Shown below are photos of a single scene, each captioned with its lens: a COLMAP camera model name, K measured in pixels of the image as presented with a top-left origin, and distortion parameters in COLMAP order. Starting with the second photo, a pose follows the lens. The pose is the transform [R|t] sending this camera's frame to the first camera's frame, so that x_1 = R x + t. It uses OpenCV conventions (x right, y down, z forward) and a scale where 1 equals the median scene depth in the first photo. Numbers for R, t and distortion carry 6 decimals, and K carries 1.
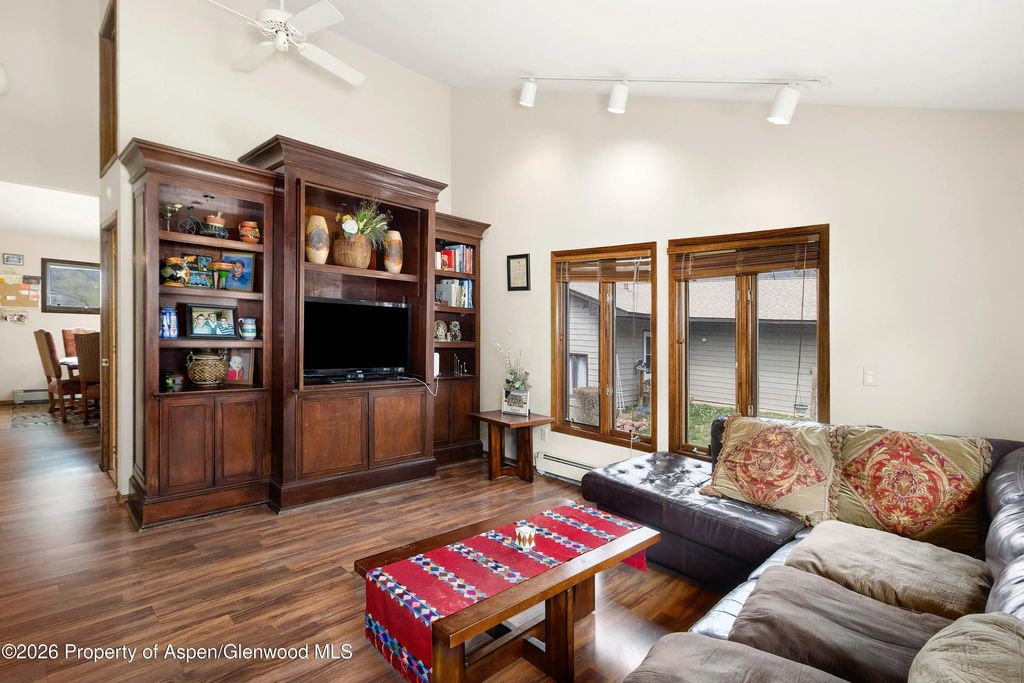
lens RADIAL K [[505.3, 0, 512.6], [0, 505.3, 327.9], [0, 0, 1]] dist [-0.000747, -0.000062]
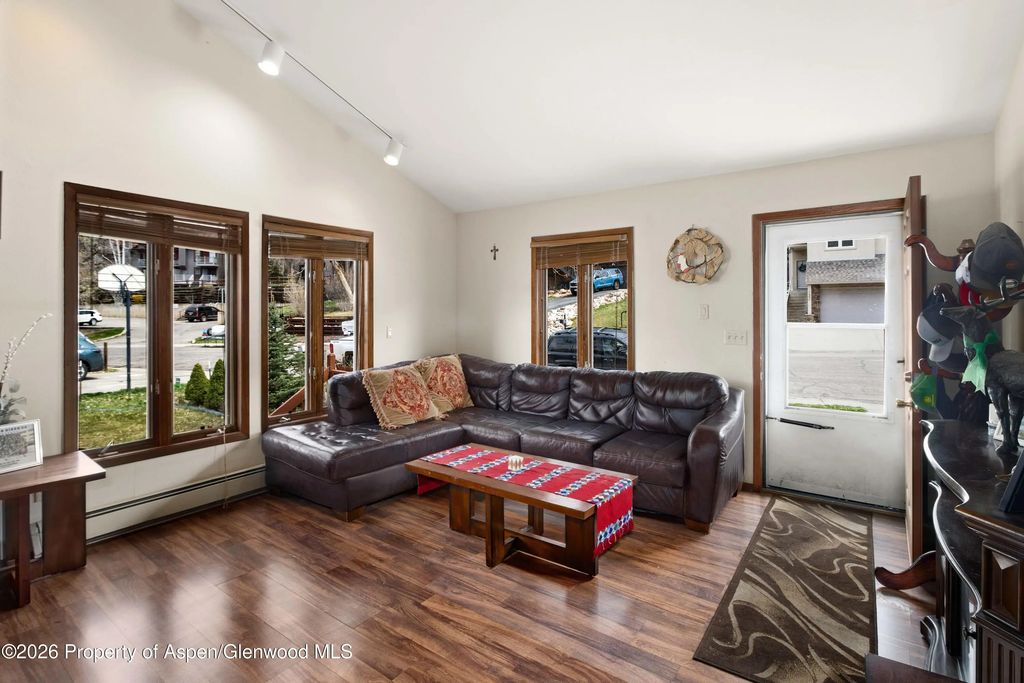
lens RADIAL K [[486.6, 0, 512.4], [0, 486.6, 312.2], [0, 0, 1]] dist [-0.000784, -0.000138]
pose [[-0.144182, -0.044143, 0.988566, -1.067774], [-0.005858, 0.999025, 0.043755, -0.046124], [-0.989534, 0.000518, -0.144300, 1.011352]]
